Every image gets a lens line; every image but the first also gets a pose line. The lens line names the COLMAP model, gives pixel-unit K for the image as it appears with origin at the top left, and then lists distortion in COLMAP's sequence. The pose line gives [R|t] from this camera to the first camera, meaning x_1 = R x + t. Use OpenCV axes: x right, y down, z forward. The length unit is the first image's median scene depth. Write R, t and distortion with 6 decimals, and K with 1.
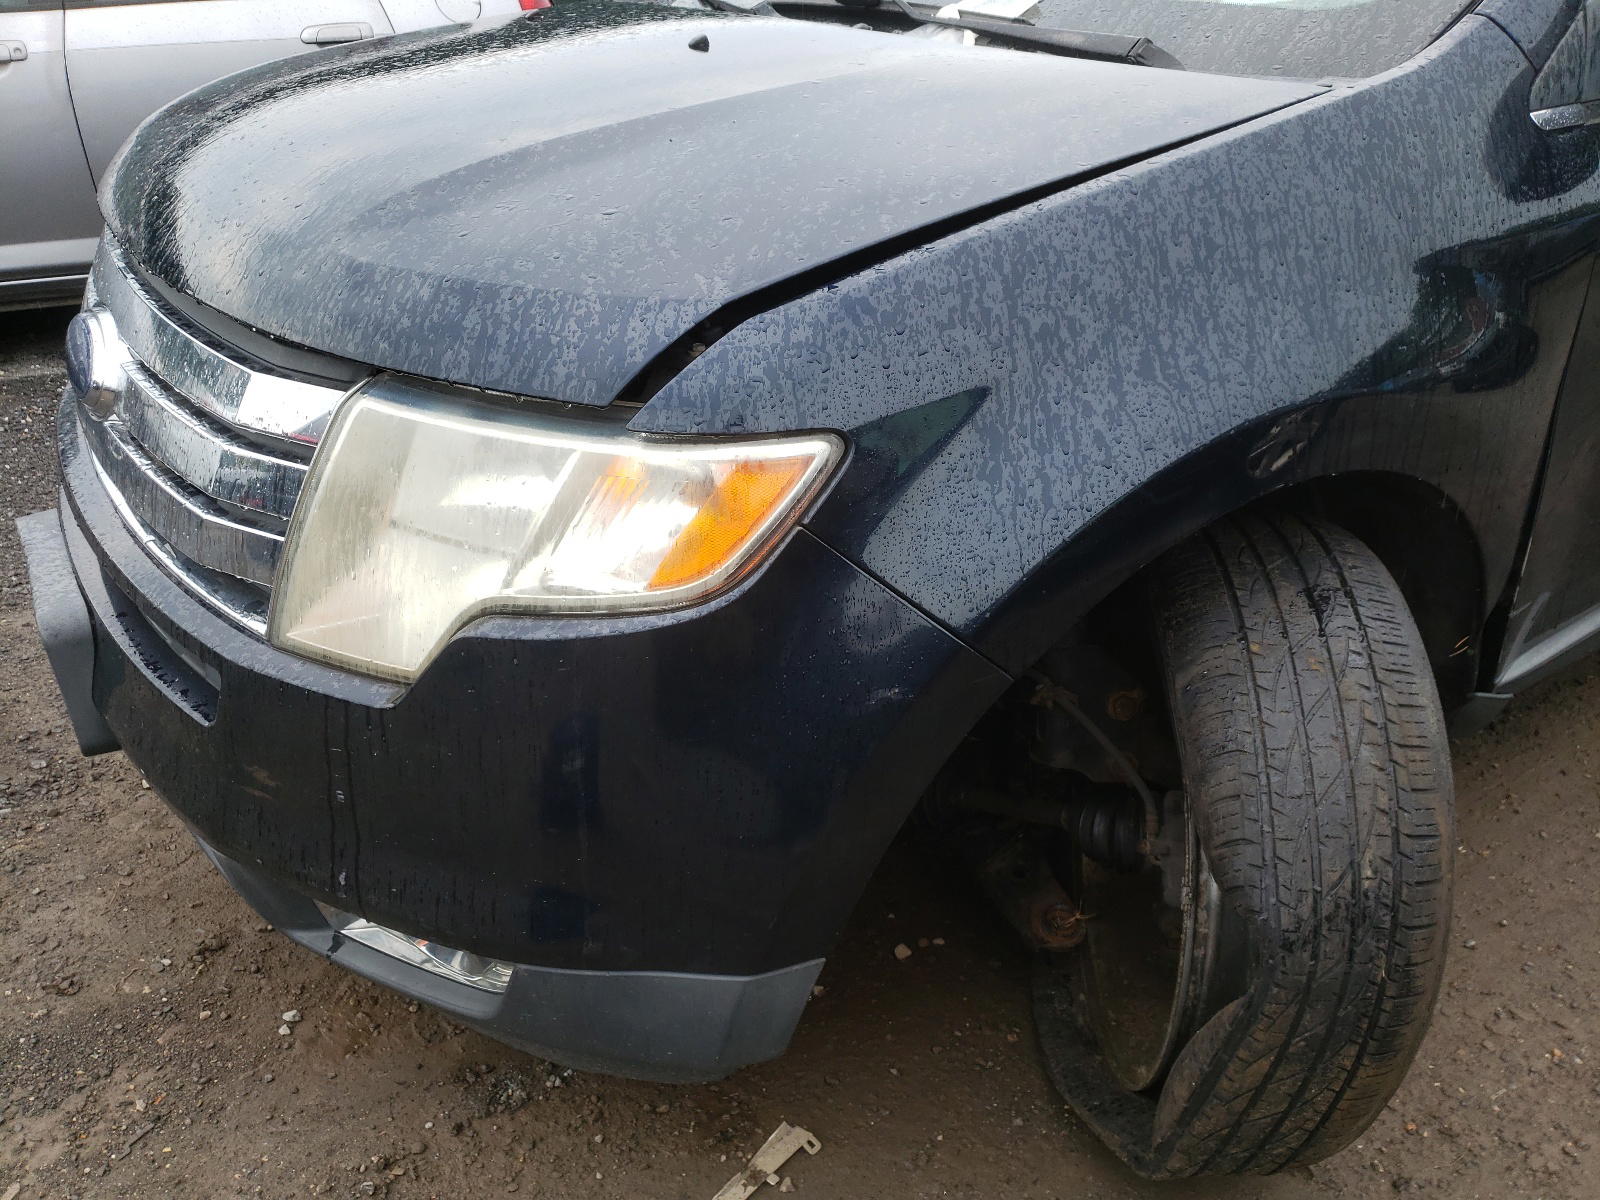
lens RADIAL K [[1365.5, 0, 796.4], [0, 1365.5, 637.6], [0, 0, 1]] dist [0.004097, -0.002386]
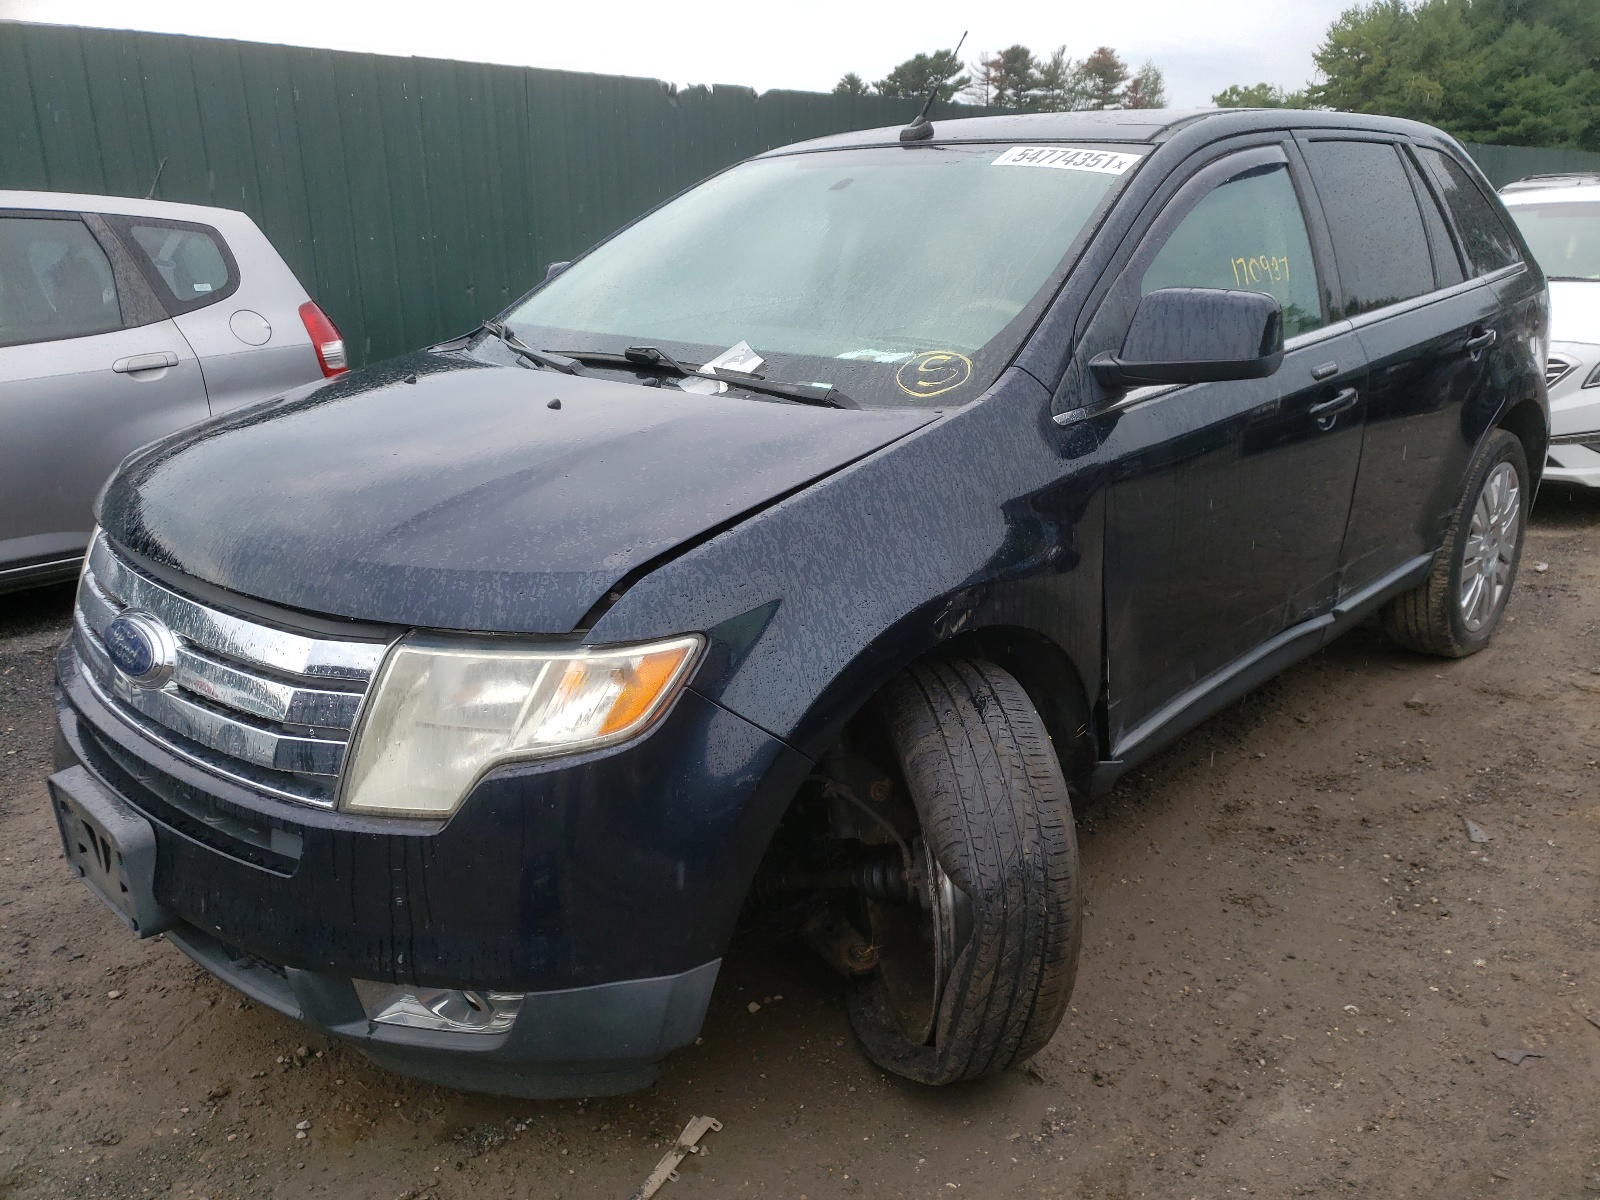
lens RADIAL K [[1365.5, 0, 796.4], [0, 1365.5, 637.6], [0, 0, 1]] dist [0.004097, -0.002386]
pose [[0.976179, -0.107117, 0.188681, -0.157307], [0.136376, 0.979295, -0.149609, 0.119120], [-0.168748, 0.171776, 0.970576, -0.645575]]
